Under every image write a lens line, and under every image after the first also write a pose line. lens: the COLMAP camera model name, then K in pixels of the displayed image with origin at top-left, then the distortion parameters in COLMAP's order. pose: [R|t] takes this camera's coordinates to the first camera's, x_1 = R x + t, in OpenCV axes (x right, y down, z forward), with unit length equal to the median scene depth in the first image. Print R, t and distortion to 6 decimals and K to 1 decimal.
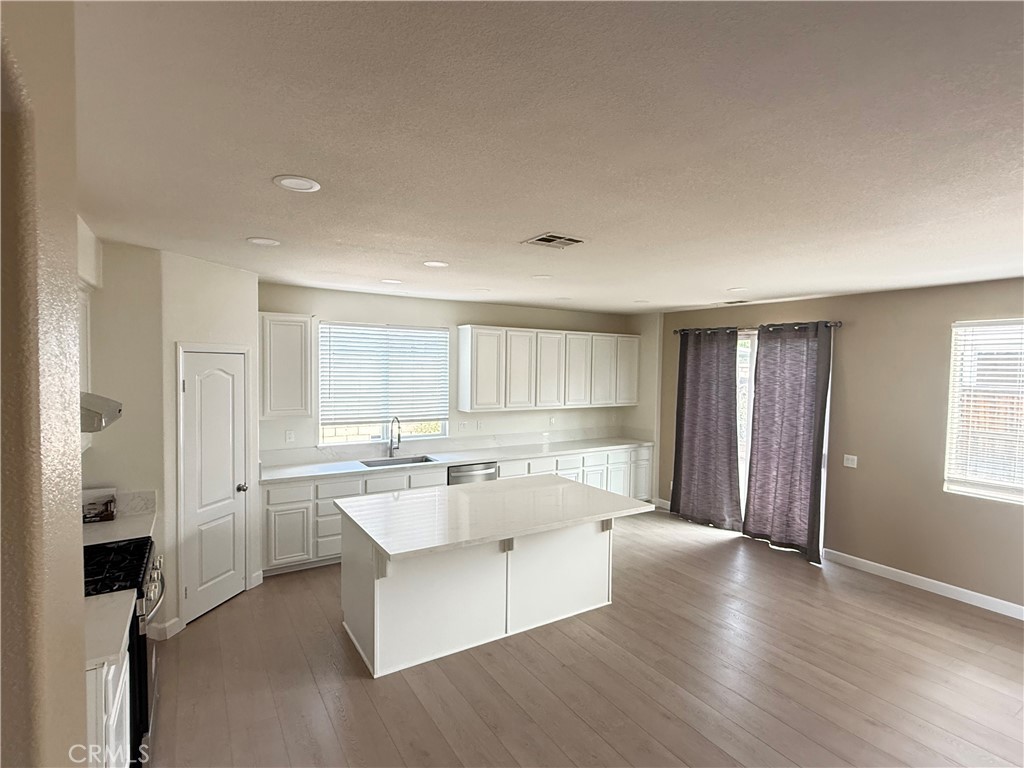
lens RADIAL K [[507.6, 0, 518.3], [0, 507.6, 383.1], [0, 0, 1]] dist [-0.003877, -0.000368]
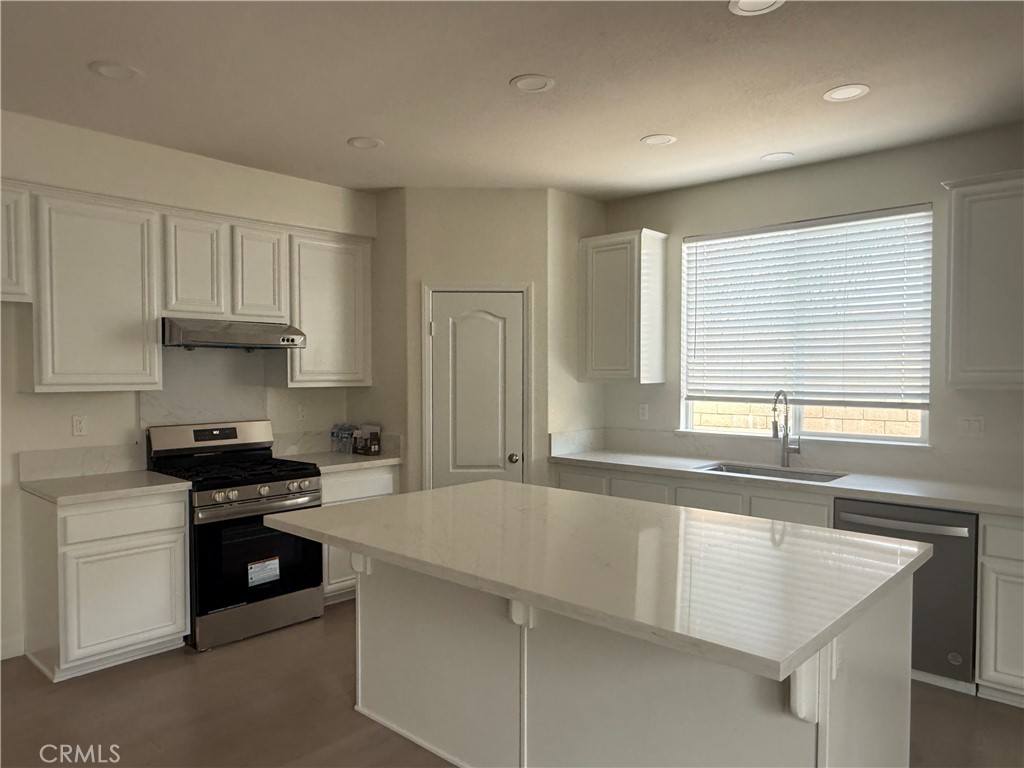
lens RADIAL K [[700.3, 0, 518.4], [0, 700.3, 394.6], [0, 0, 1]] dist [-0.000961, -0.002357]
pose [[0.262728, 0.020737, -0.964647, 0.533629], [-0.028351, 0.999503, 0.013764, 0.090377], [0.964453, 0.023733, 0.263185, 0.715167]]
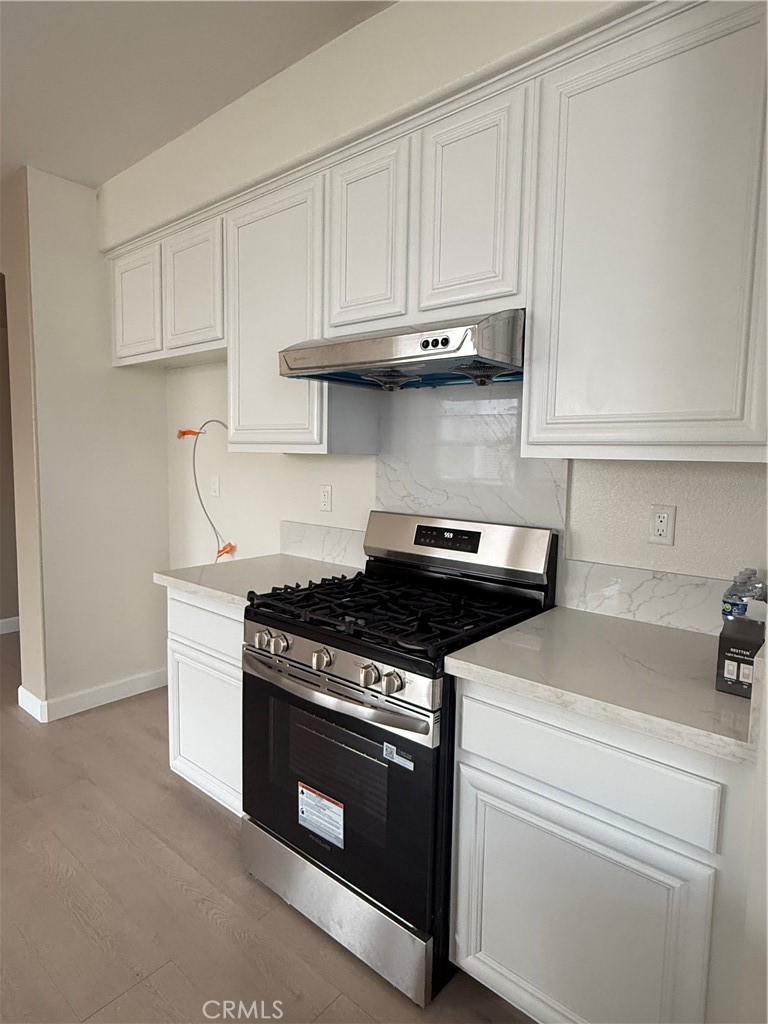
lens RADIAL K [[586.1, 0, 380.1], [0, 586.1, 510.4], [0, 0, 1]] dist [-0.002273, -0.003278]
pose [[-0.958117, -0.001094, -0.286374, -0.385555], [-0.038272, 0.991512, 0.124256, 0.094079], [0.283808, 0.130012, -0.950026, 1.002998]]
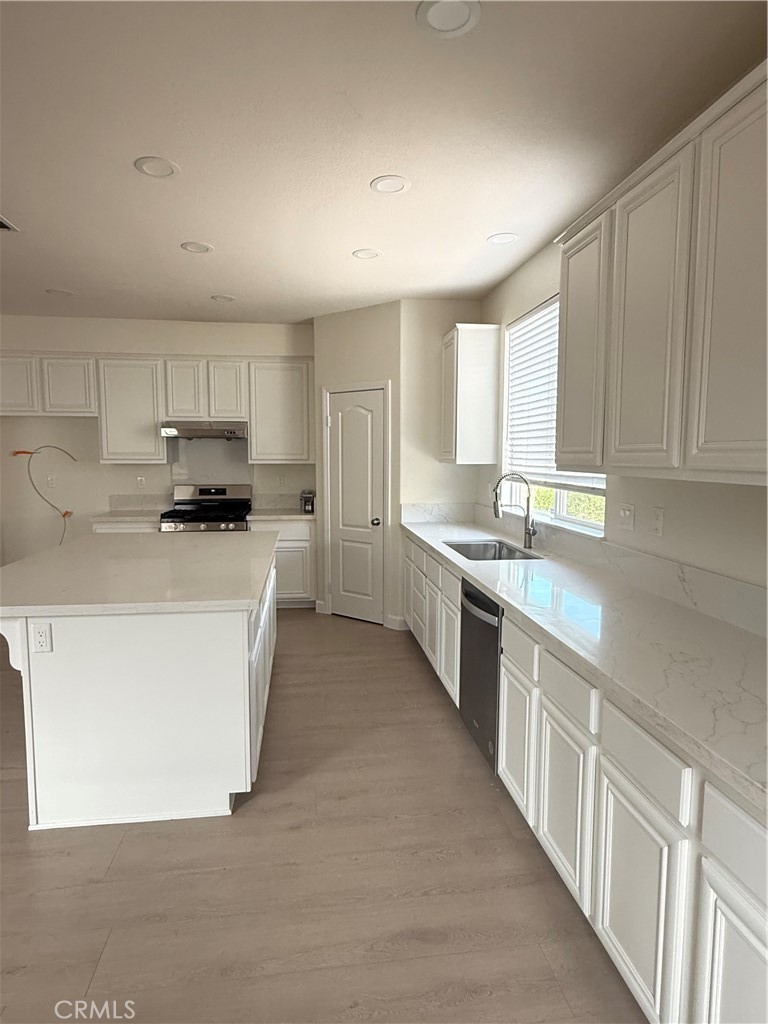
lens RADIAL K [[586.1, 0, 381.2], [0, 586.1, 508.6], [0, 0, 1]] dist [-0.002273, -0.003278]
pose [[-0.427405, 0.070601, -0.901300, 0.515287], [-0.036280, 0.994804, 0.095129, 0.067685], [0.903332, 0.073358, -0.422622, 1.516957]]
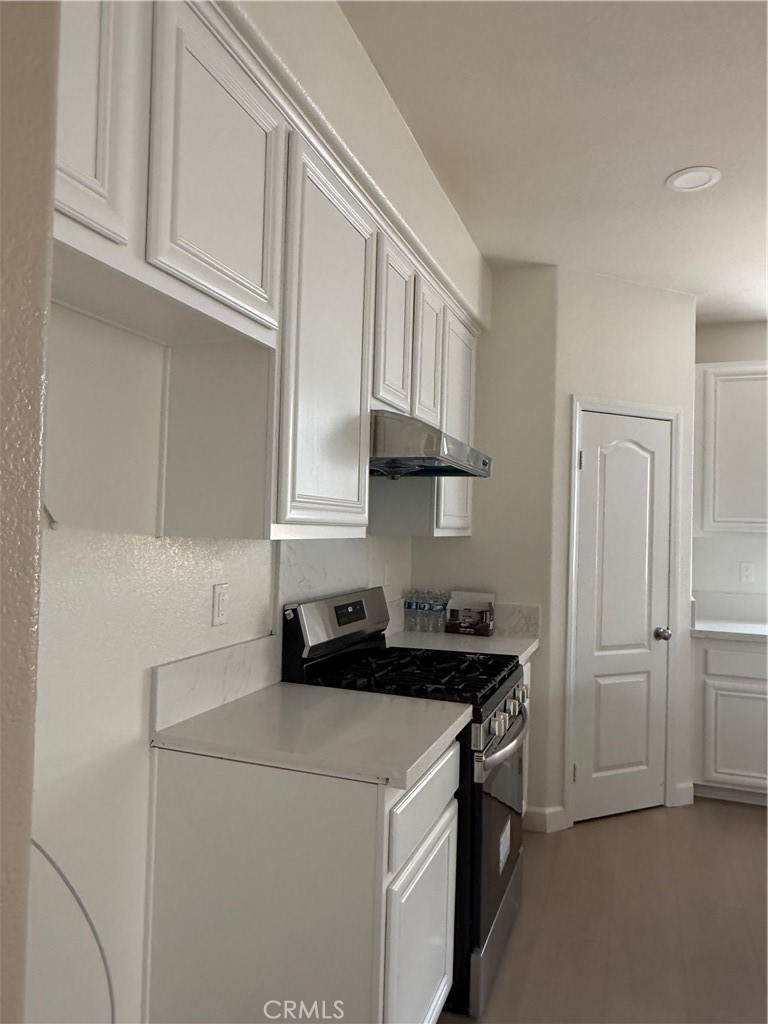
lens RADIAL K [[700.3, 0, 378.3], [0, 700.3, 506.5], [0, 0, 1]] dist [-0.000961, -0.002357]
pose [[0.601759, -0.019257, -0.798445, -0.067250], [-0.045103, 0.997295, -0.058045, 0.117112], [0.797403, 0.070941, 0.599263, 0.199353]]
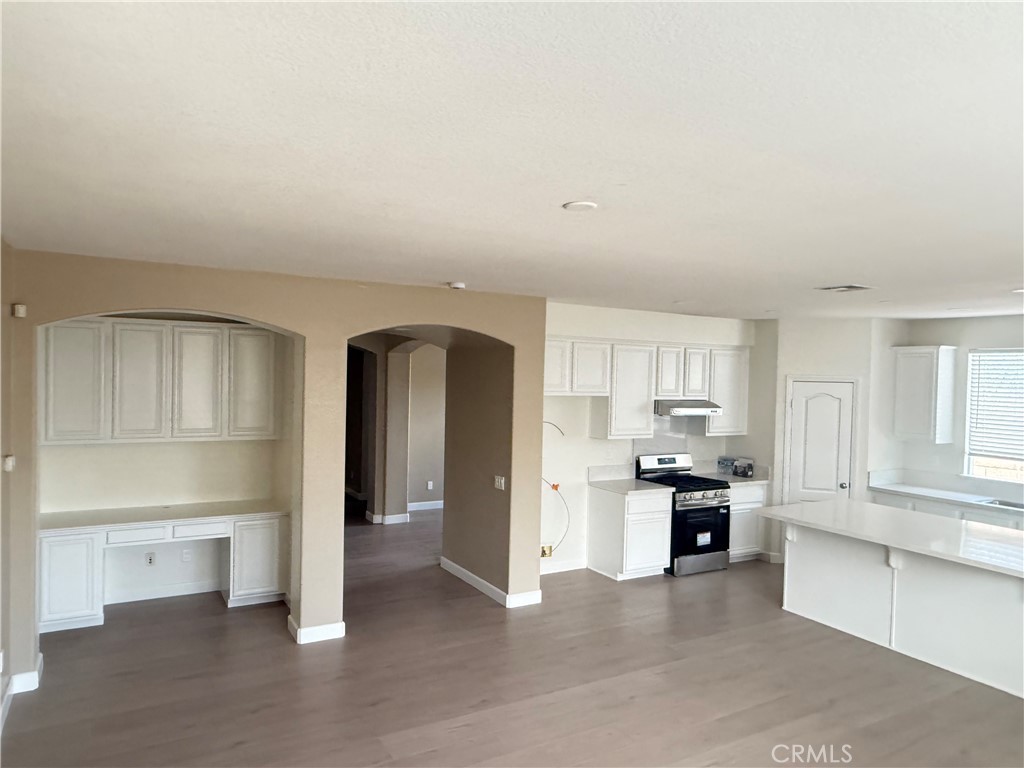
lens RADIAL K [[700.3, 0, 497.4], [0, 700.3, 387.5], [0, 0, 1]] dist [-0.000961, -0.002357]
pose [[-0.055357, 0.006693, -0.998444, 1.298619], [-0.057386, 0.998303, 0.009874, -0.011139], [0.996816, 0.057843, -0.054879, 0.201063]]
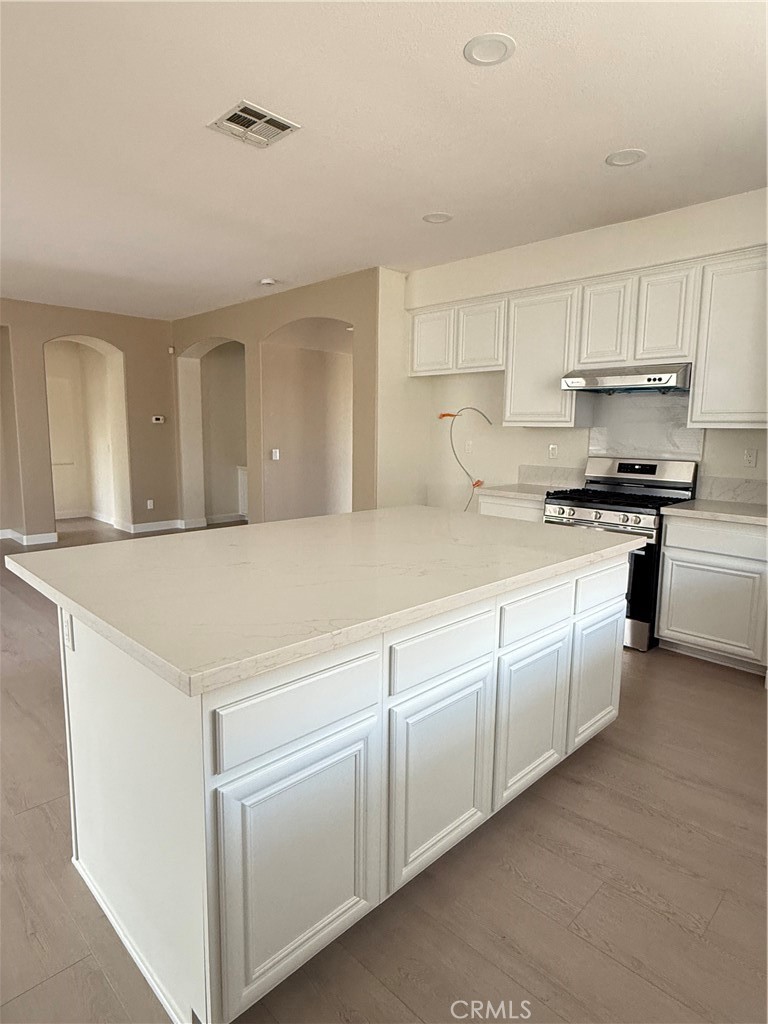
lens RADIAL K [[586.1, 0, 383.1], [0, 586.1, 511.8], [0, 0, 1]] dist [-0.002273, -0.003278]
pose [[-0.977674, 0.005772, -0.210048, 0.047245], [-0.030670, 0.984997, 0.169822, 0.092888], [0.207877, 0.172472, -0.962829, 1.431969]]
